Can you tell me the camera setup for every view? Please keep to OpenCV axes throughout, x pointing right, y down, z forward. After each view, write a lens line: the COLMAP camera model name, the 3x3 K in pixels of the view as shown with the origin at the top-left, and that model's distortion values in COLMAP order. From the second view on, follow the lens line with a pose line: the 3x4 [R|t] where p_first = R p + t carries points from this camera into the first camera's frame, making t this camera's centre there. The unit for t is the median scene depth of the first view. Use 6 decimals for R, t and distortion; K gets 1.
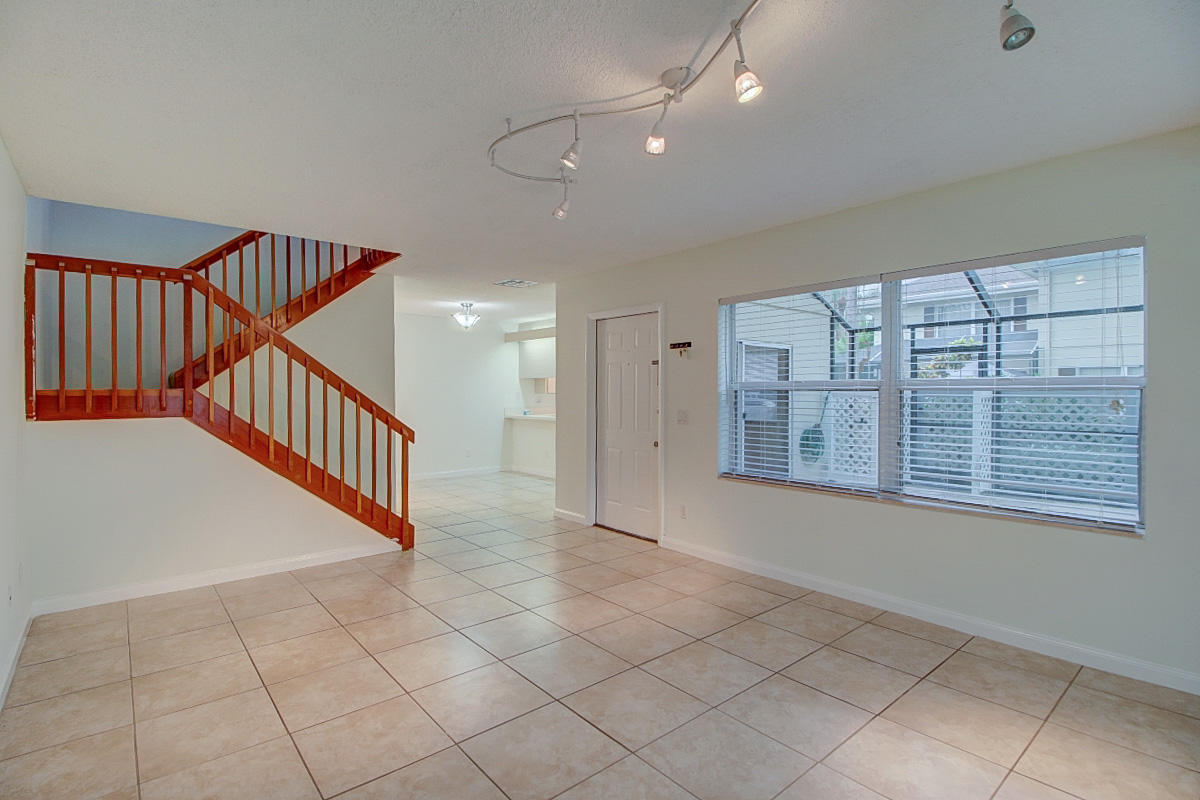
lens RADIAL K [[564.6, 0, 594.1], [0, 564.6, 401.9], [0, 0, 1]] dist [-0.012067, -0.001229]
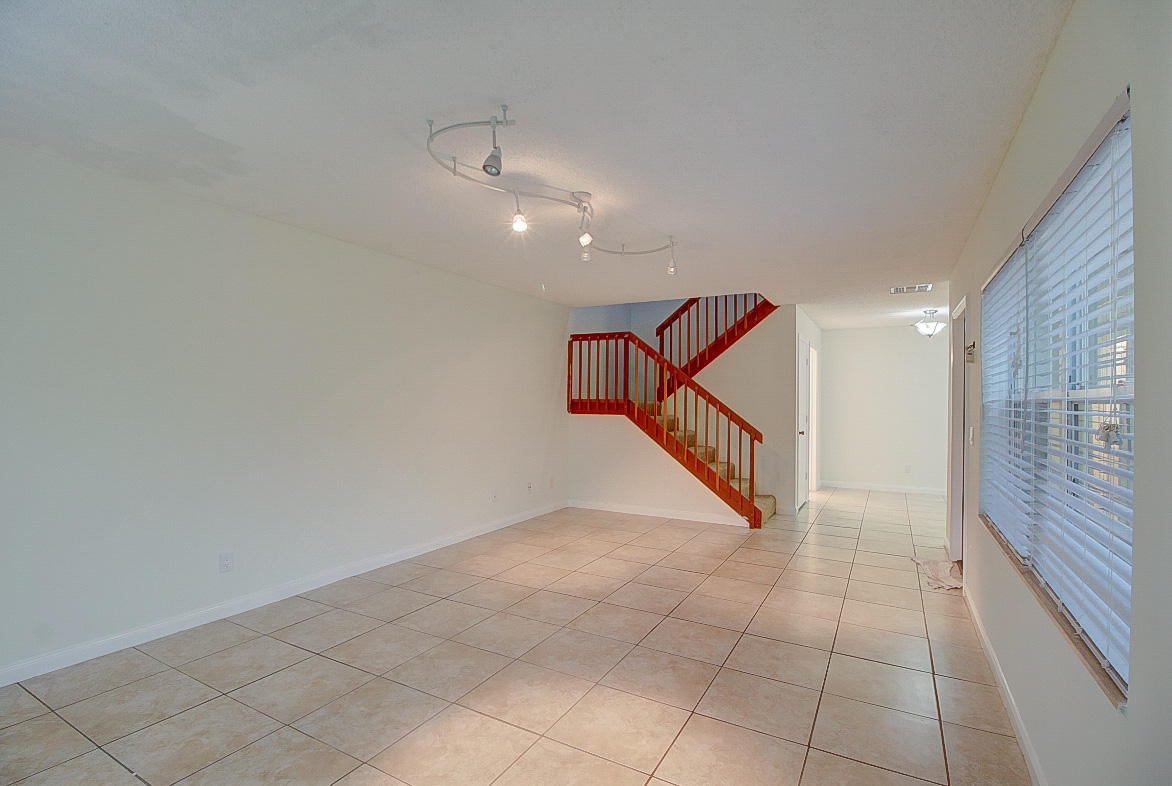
lens RADIAL K [[551.5, 0, 586.8], [0, 551.5, 391.7], [0, 0, 1]] dist [-0.012067, -0.001229]
pose [[0.357759, -0.011506, -0.933743, 0.934017], [-0.026962, 0.999380, -0.022645, -0.002830], [0.933424, 0.033278, 0.357227, 0.292879]]
